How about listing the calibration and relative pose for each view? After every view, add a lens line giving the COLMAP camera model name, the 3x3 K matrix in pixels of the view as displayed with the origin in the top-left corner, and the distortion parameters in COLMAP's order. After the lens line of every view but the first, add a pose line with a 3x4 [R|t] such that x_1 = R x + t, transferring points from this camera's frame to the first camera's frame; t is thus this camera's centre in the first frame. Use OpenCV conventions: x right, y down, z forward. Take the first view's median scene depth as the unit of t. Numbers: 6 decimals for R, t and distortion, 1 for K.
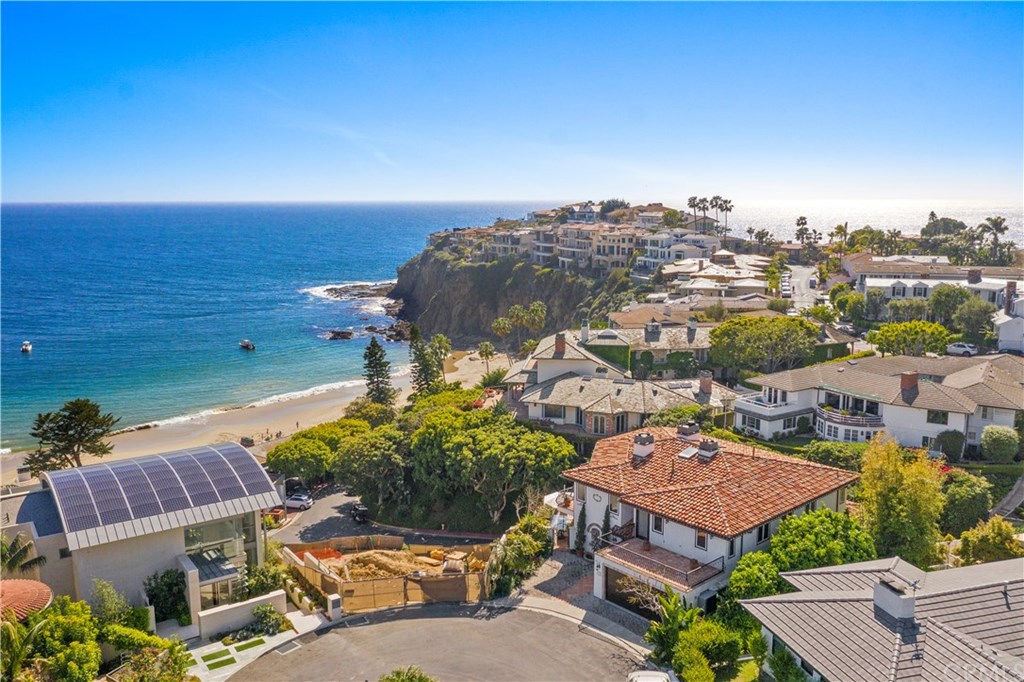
lens RADIAL K [[856.5, 0, 512.0], [0, 856.5, 341.0], [0, 0, 1]] dist [-0.019591, 0.014611]
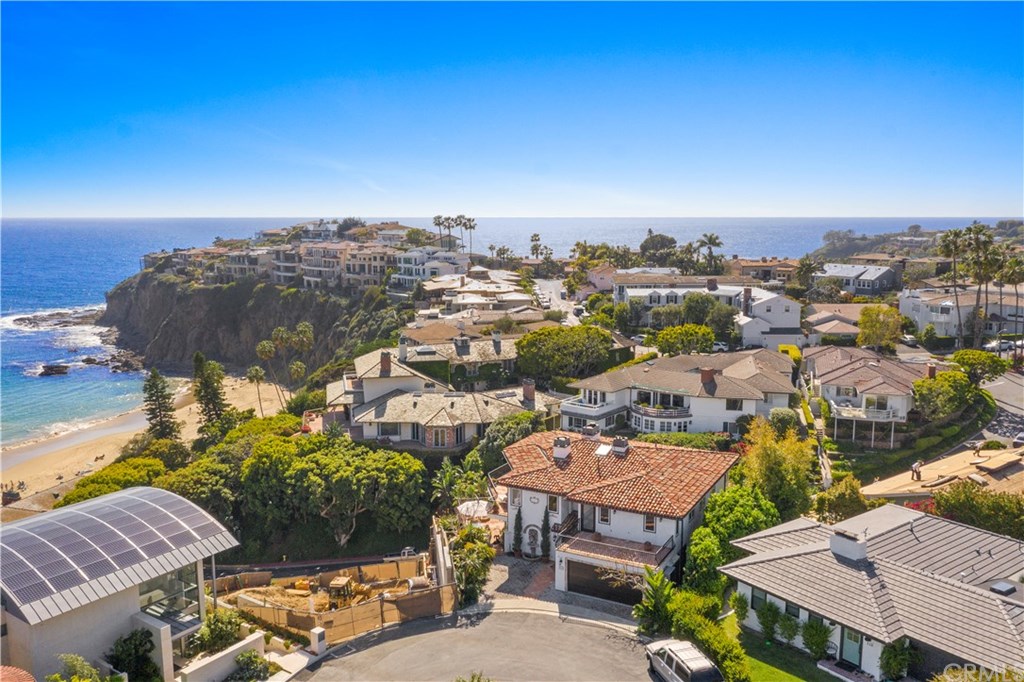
lens RADIAL K [[856.5, 0, 512.0], [0, 856.5, 341.0], [0, 0, 1]] dist [-0.019591, 0.014611]
pose [[0.934062, -0.049612, 0.353649, -0.166681], [0.056484, 0.998362, -0.009129, -0.004182], [-0.352617, 0.028502, 0.935334, 0.000852]]
